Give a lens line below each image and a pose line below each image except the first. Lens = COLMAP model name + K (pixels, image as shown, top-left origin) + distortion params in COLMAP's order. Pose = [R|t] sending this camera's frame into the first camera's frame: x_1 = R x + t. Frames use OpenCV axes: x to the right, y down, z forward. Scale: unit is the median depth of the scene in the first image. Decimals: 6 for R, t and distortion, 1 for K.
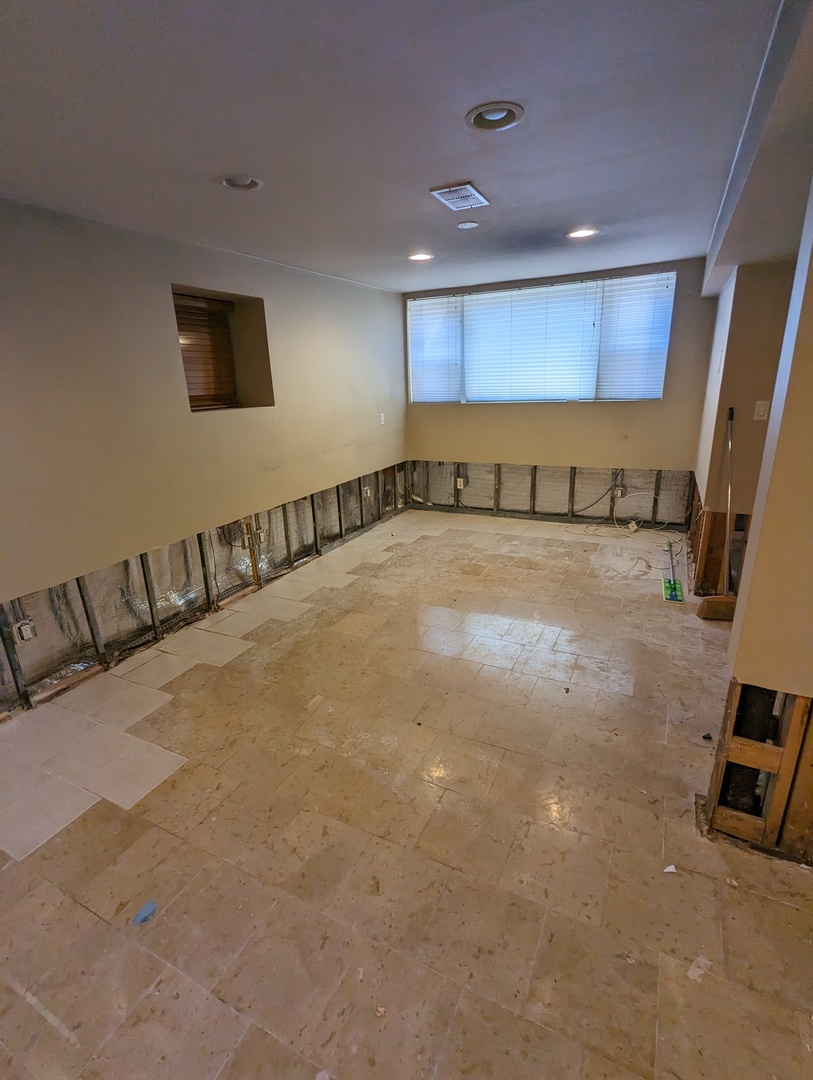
lens RADIAL K [[513.1, 0, 403.3], [0, 513.1, 541.1], [0, 0, 1]] dist [-0.002244, 0.000072]
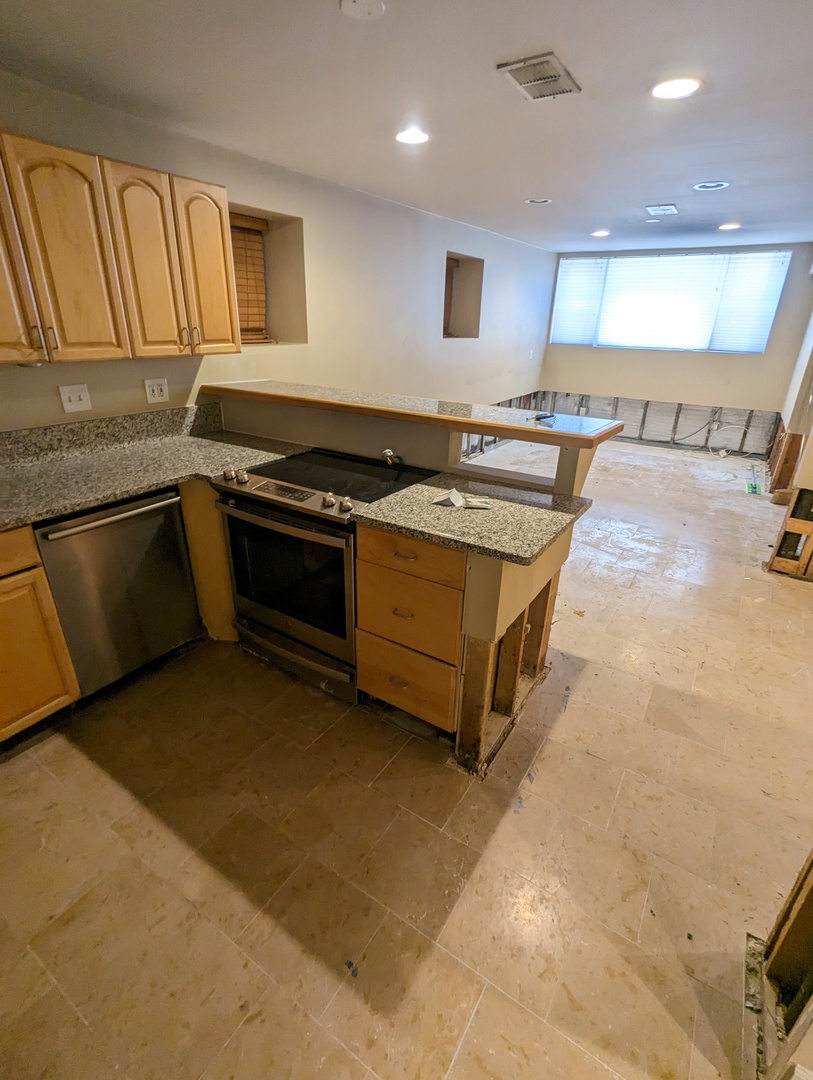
lens RADIAL K [[513.1, 0, 402.7], [0, 513.1, 538.9], [0, 0, 1]] dist [-0.002244, 0.000072]
pose [[0.991872, 0.097832, -0.081362, -0.225693], [-0.089508, 0.990920, 0.100327, 0.127972], [0.090439, -0.092229, 0.991622, -0.371275]]
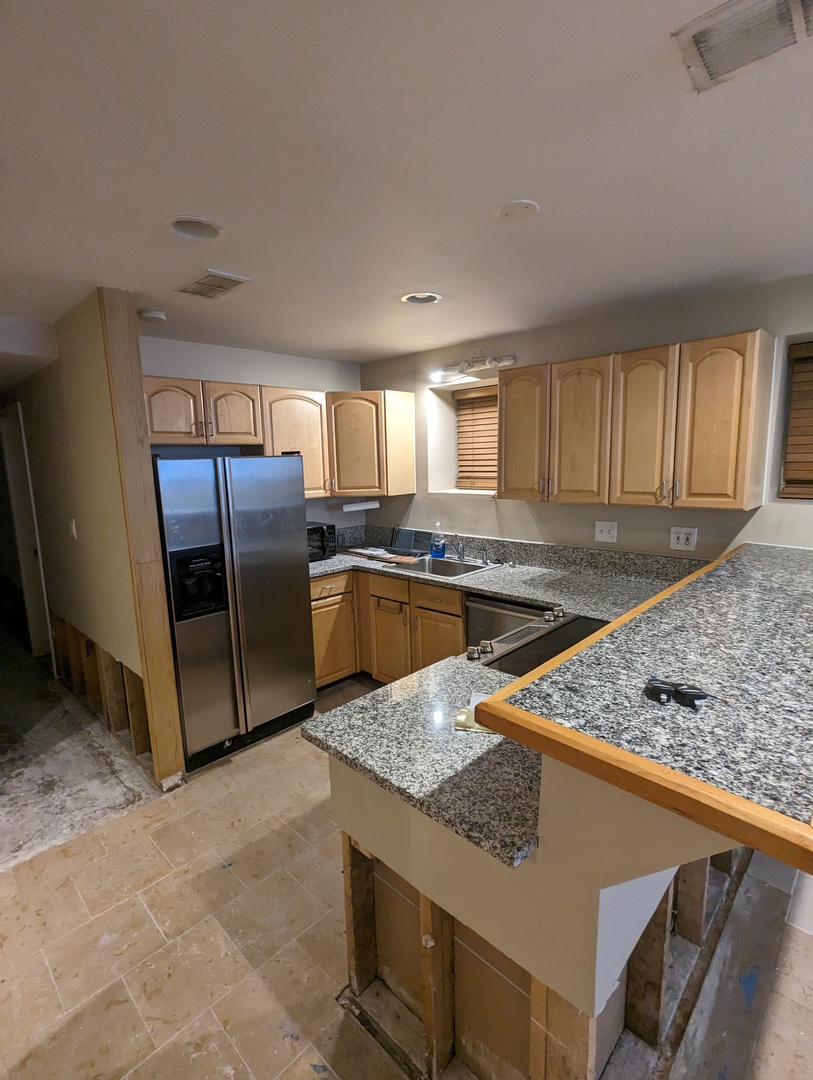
lens RADIAL K [[513.1, 0, 401.5], [0, 513.1, 537.8], [0, 0, 1]] dist [-0.002244, 0.000072]
pose [[-0.298204, 0.189810, -0.935439, 0.611752], [-0.256788, 0.927944, 0.270149, -0.327849], [0.919312, 0.320769, -0.227975, 0.800181]]
